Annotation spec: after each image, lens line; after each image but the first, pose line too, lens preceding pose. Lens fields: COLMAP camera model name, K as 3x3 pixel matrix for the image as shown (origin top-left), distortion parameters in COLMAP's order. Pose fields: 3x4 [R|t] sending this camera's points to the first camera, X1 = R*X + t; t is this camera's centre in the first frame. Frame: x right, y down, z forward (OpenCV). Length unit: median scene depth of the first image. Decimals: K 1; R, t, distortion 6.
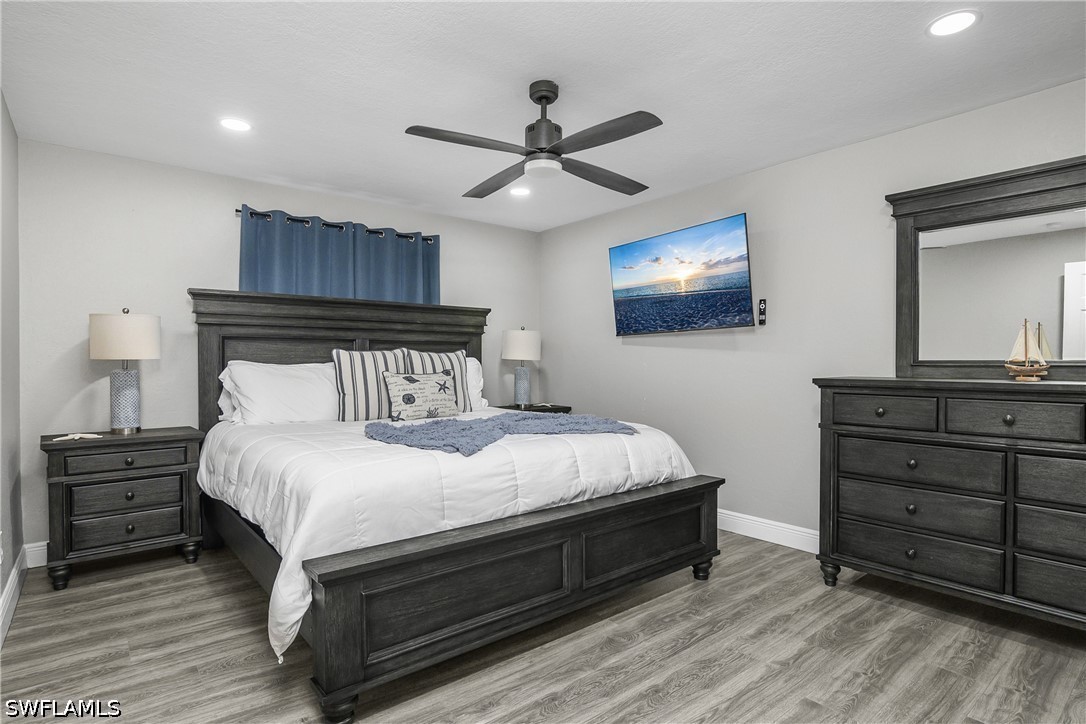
lens RADIAL K [[546.0, 0, 542.3], [0, 546.0, 364.5], [0, 0, 1]] dist [-0.023228, 0.004346]
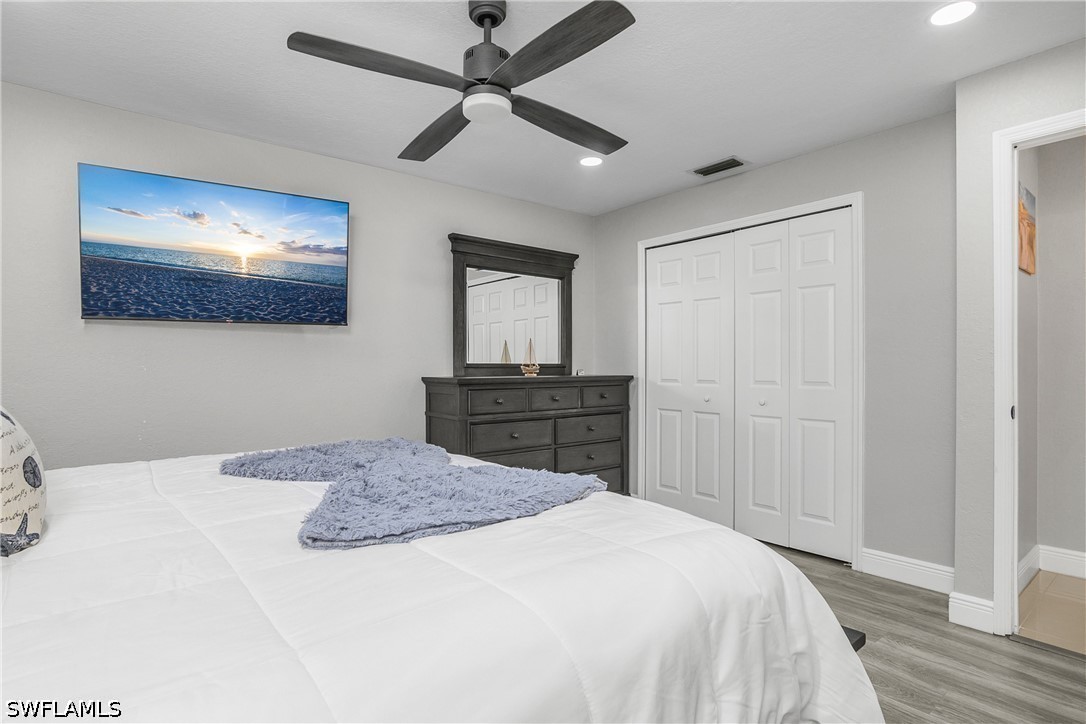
lens RADIAL K [[546.0, 0, 537.0], [0, 546.0, 361.7], [0, 0, 1]] dist [-0.023228, 0.004346]
pose [[0.002423, -0.007057, 0.999972, -0.509867], [0.004139, 0.999967, 0.007047, -0.016088], [-0.999989, 0.004122, 0.002452, 0.637774]]
